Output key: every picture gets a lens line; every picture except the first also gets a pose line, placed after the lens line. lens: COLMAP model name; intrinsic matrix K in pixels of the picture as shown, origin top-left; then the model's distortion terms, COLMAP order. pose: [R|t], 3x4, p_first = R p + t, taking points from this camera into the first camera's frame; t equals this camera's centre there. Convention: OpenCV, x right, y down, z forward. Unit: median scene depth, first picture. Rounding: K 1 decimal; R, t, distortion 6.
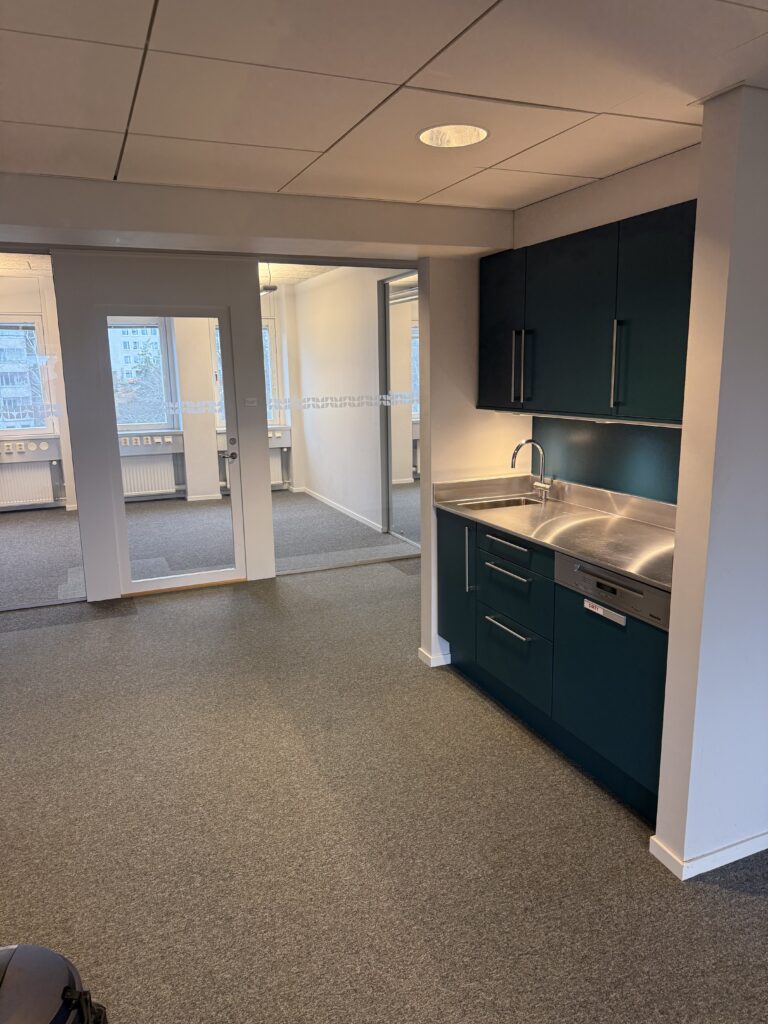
lens RADIAL K [[714.6, 0, 384.0], [0, 714.6, 512.0], [0, 0, 1]] dist [-0.002218, -0.003697]
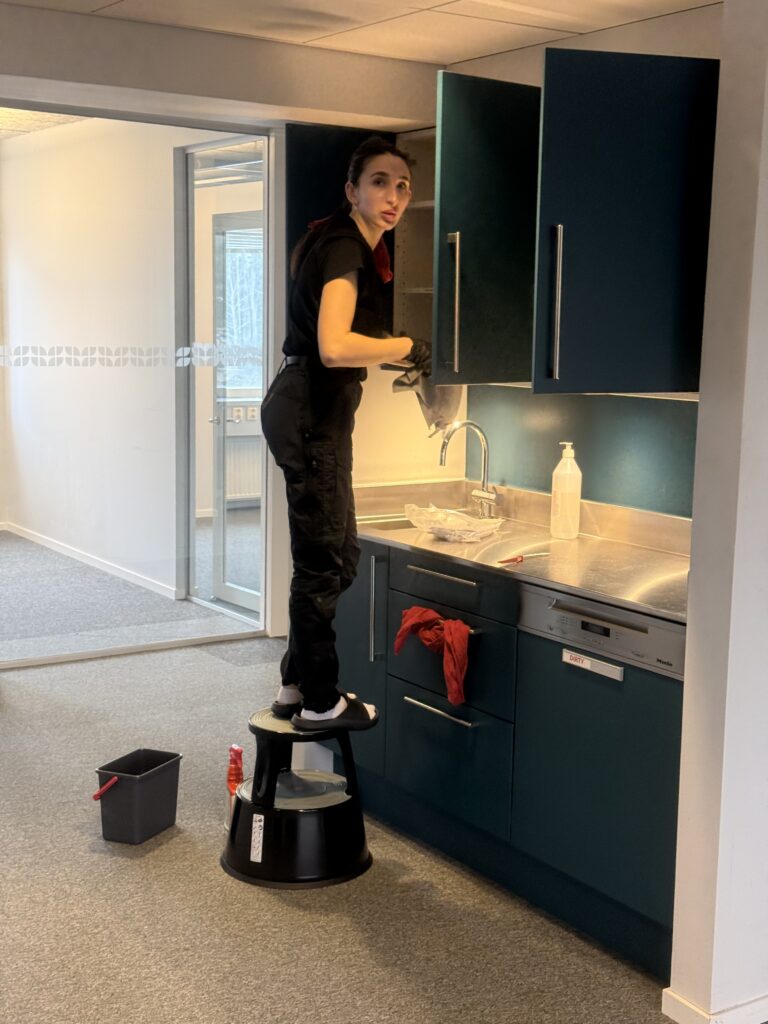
lens RADIAL K [[1422.4, 0, 385.6], [0, 1422.4, 534.3], [0, 0, 1]] dist [0.113662, 0.076227]
pose [[0.982259, 0.010717, 0.187221, -0.117879], [-0.002580, 0.999043, -0.043652, 0.061656], [-0.187510, 0.042395, 0.981347, -0.255262]]
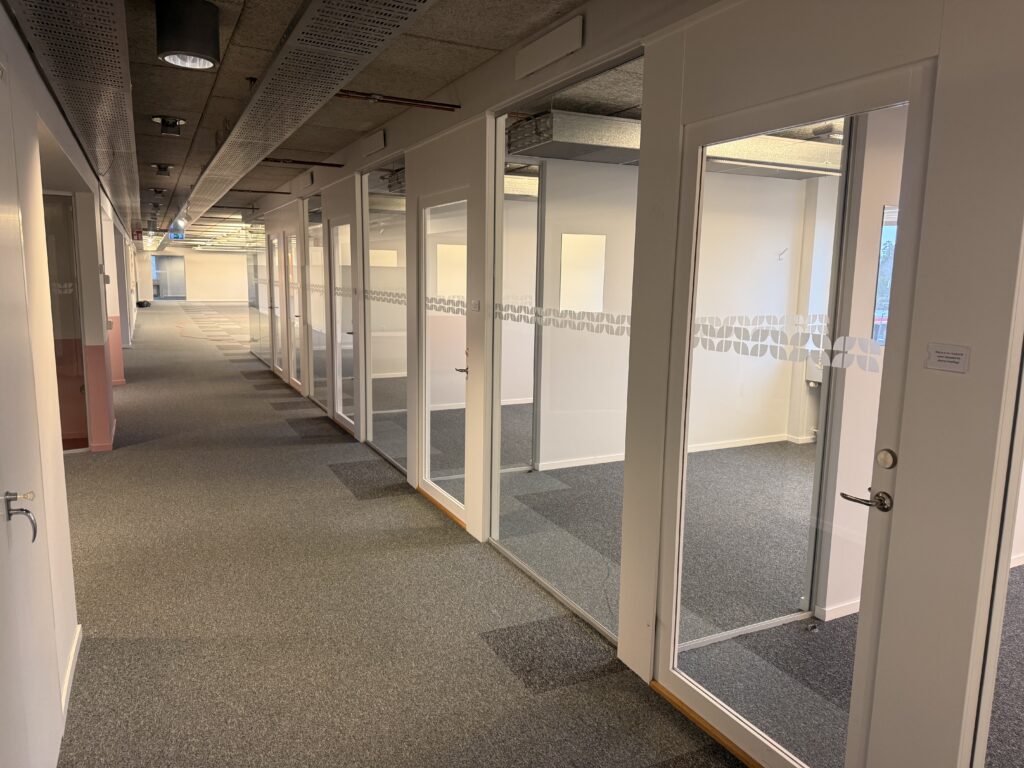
lens RADIAL K [[714.6, 0, 512.0], [0, 714.6, 384.0], [0, 0, 1]] dist [-0.002218, -0.003697]
pose [[0.071345, 0.164228, -0.983839, 0.947527], [-0.214103, 0.965883, 0.145705, -0.310600], [0.974202, 0.200247, 0.104072, 1.544783]]
